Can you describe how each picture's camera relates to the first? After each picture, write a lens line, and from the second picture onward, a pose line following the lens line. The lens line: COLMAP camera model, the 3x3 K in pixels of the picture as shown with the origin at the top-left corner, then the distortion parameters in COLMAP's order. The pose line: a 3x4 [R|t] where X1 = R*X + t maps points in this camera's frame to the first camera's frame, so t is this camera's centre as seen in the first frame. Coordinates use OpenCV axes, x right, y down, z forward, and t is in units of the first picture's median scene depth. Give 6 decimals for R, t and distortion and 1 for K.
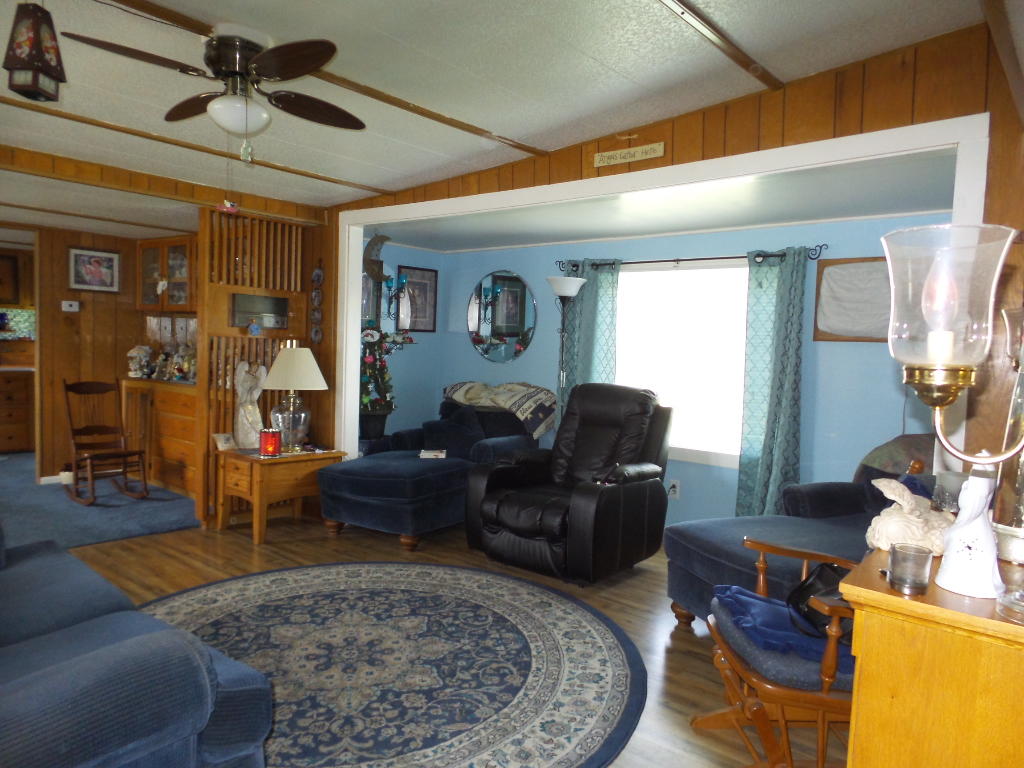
lens RADIAL K [[694.6, 0, 512.0], [0, 694.6, 384.0], [0, 0, 1]] dist [-0.008964, 0.008724]
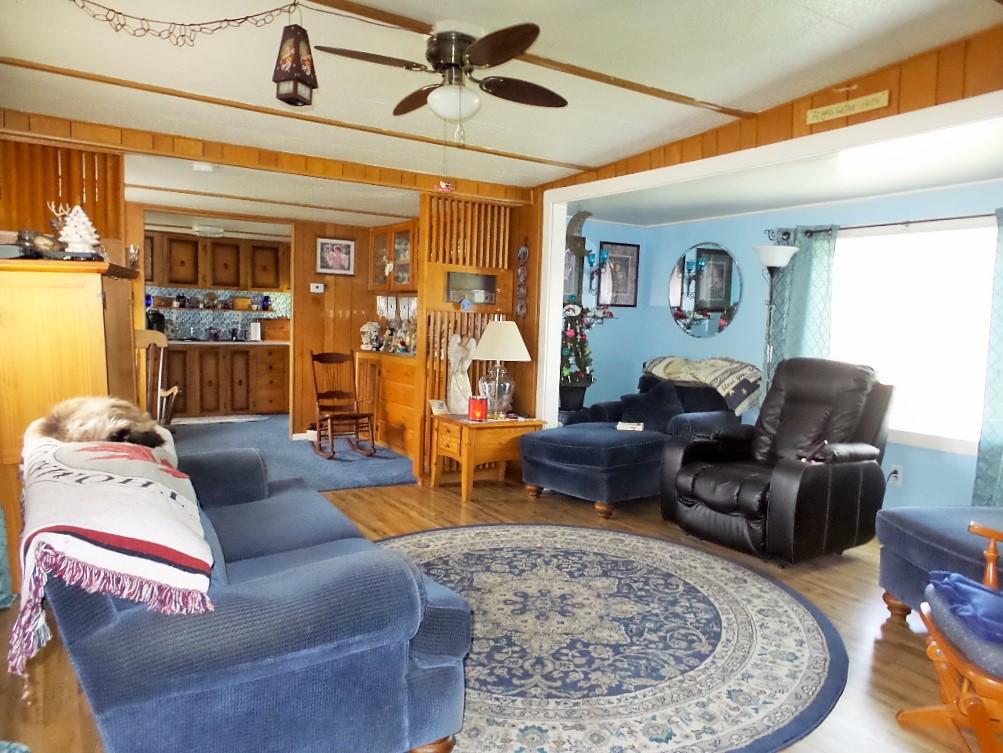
lens RADIAL K [[694.7, 0, 501.5], [0, 694.7, 376.5], [0, 0, 1]] dist [-0.010272, 0.001356]
pose [[0.953444, 0.022767, -0.300709, 0.012971], [-0.017895, 0.999660, 0.018946, 0.016526], [0.301038, -0.012682, 0.953528, -0.022426]]
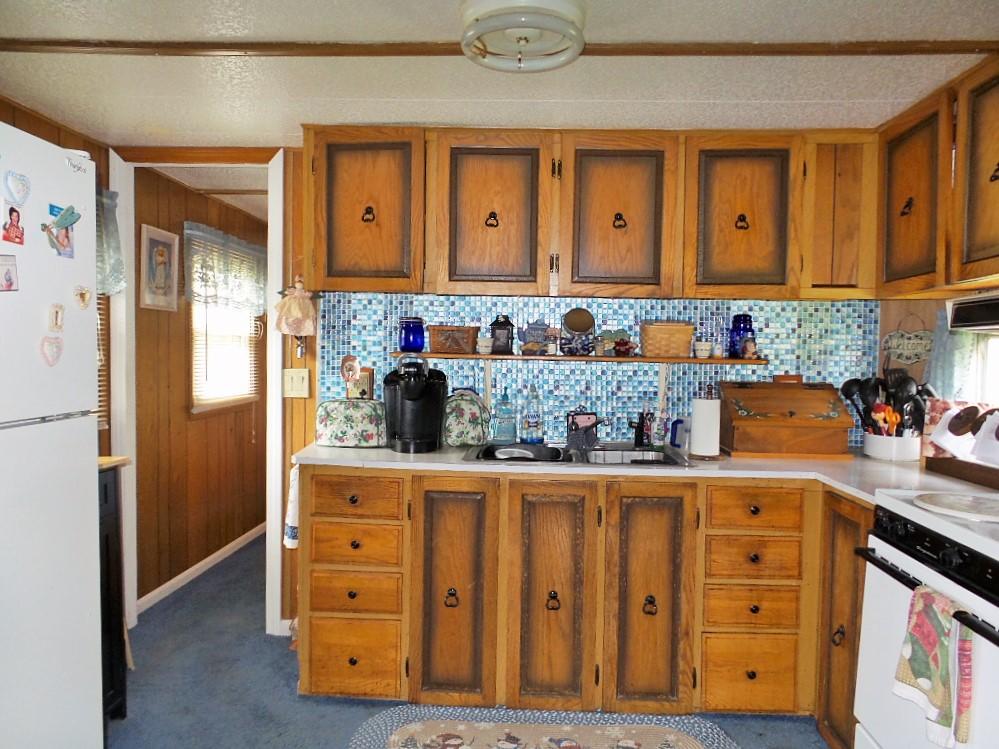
lens RADIAL K [[692.0, 0, 499.5], [0, 692.0, 374.5], [0, 0, 1]] dist [-0.010272, 0.001356]
pose [[0.591625, 0.003569, -0.806205, -1.866478], [-0.044784, 0.998592, -0.028443, -0.195292], [0.804968, 0.052933, 0.590952, 2.463674]]
